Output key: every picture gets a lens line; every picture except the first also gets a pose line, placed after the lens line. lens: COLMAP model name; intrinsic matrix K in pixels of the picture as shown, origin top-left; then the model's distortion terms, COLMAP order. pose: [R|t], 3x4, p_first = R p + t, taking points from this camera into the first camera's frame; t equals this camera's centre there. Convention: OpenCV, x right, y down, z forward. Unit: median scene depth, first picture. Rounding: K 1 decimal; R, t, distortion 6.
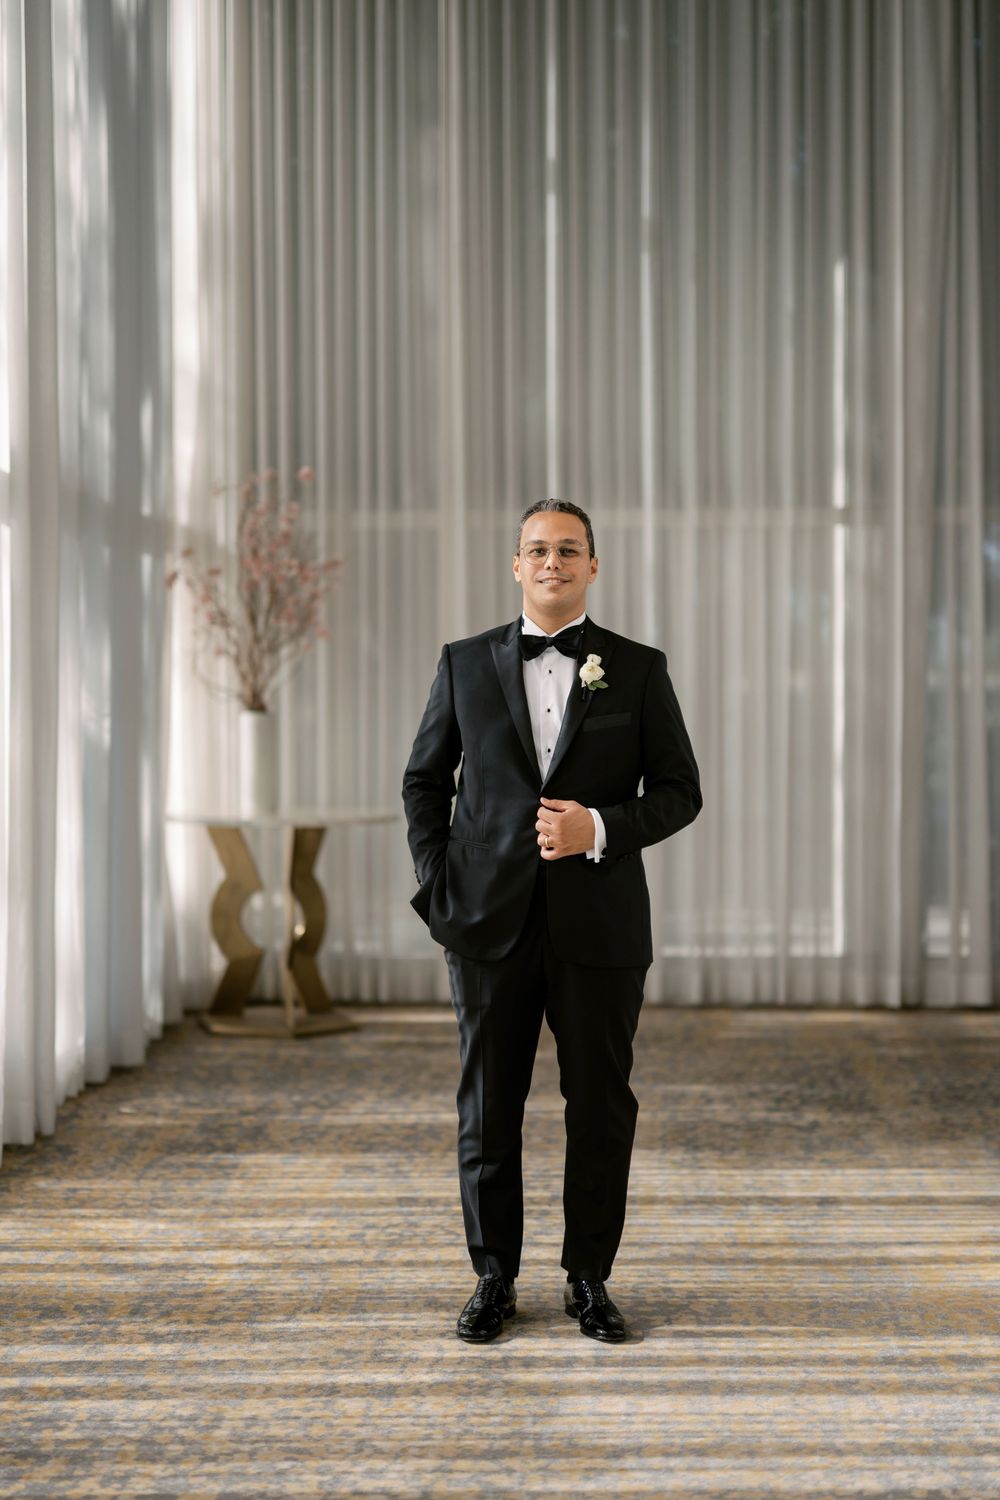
lens RADIAL K [[2264.7, 0, 500.0], [0, 2264.7, 750.0], [0, 0, 1]] dist [-0.018489, -0.042179]
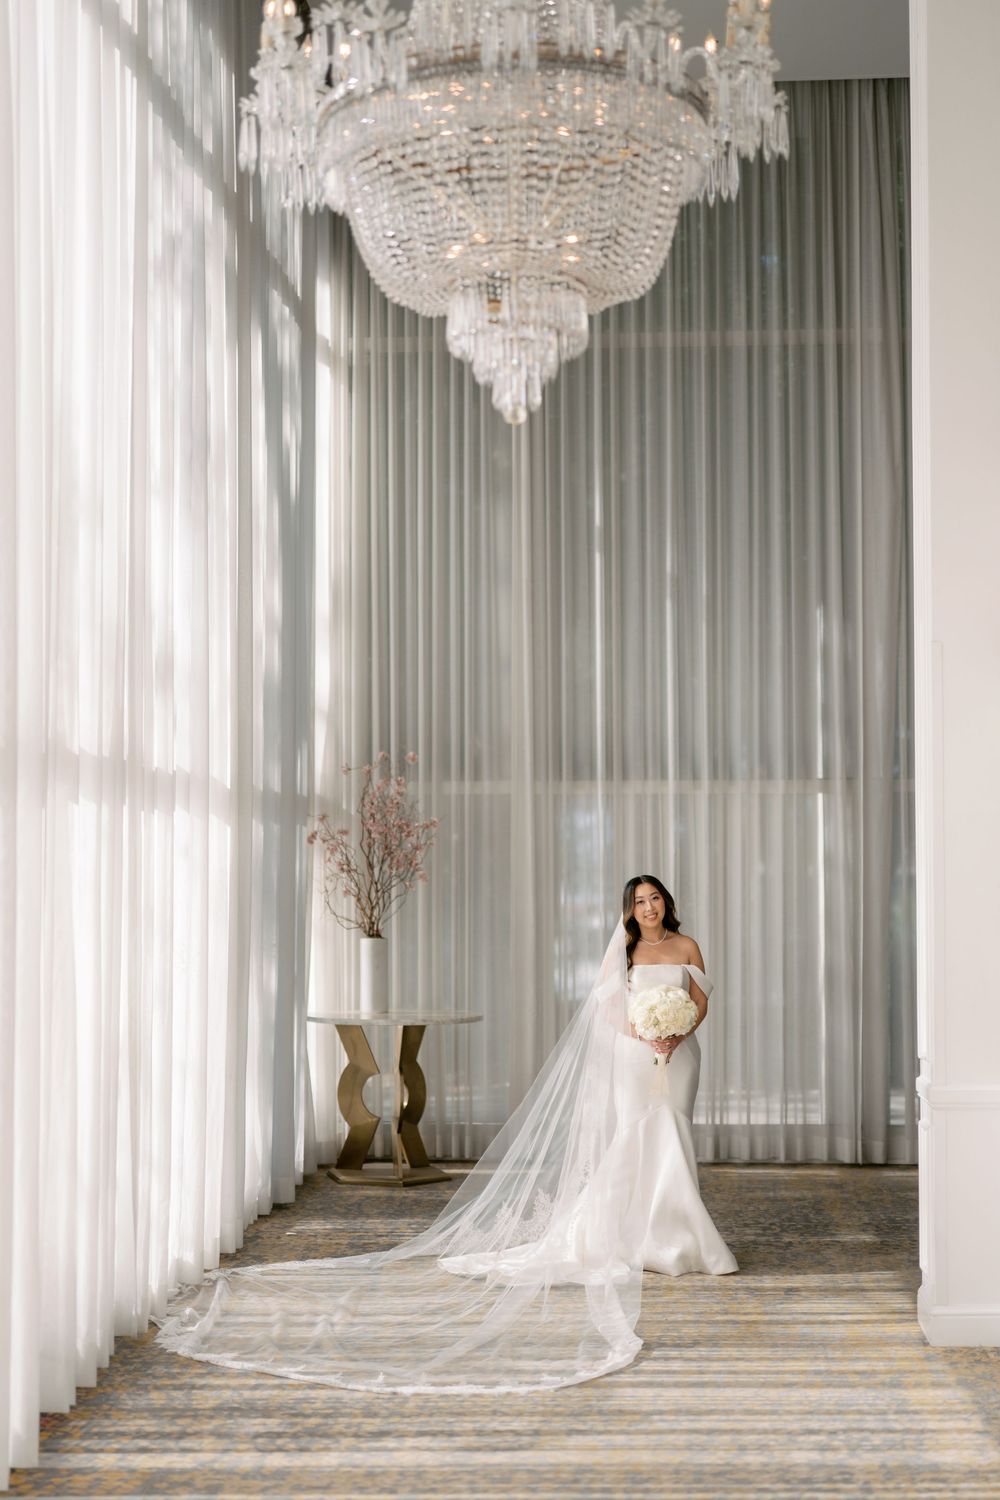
lens RADIAL K [[2153.0, 0, 502.8], [0, 2153.0, 805.7], [0, 0, 1]] dist [0.002952, 0.019907]
pose [[0.999889, 0.000711, -0.014901, -0.020329], [-0.001601, 0.998207, -0.059833, -0.028100], [0.014832, 0.059850, 0.998097, -0.391530]]
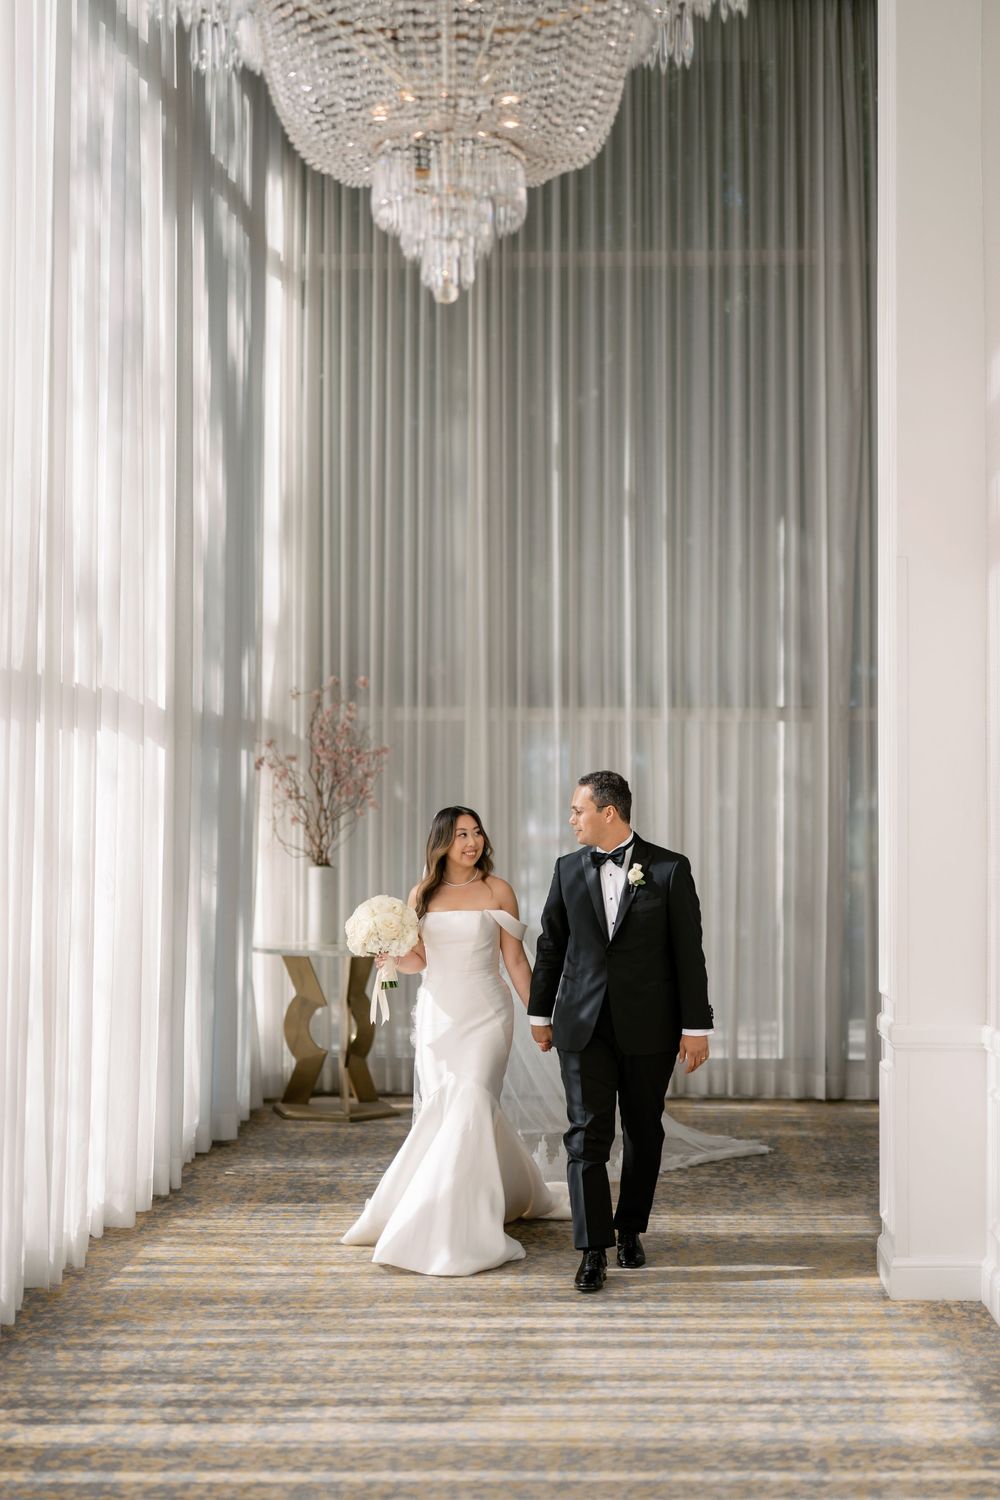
lens RADIAL K [[2092.7, 0, 512.2], [0, 2092.7, 742.6], [0, 0, 1]] dist [-0.004553, -0.032544]
pose [[0.999970, 0.006911, 0.003593, -0.006110], [-0.006691, 0.998288, -0.058112, -0.028095], [-0.003988, 0.058086, 0.998304, -0.294525]]
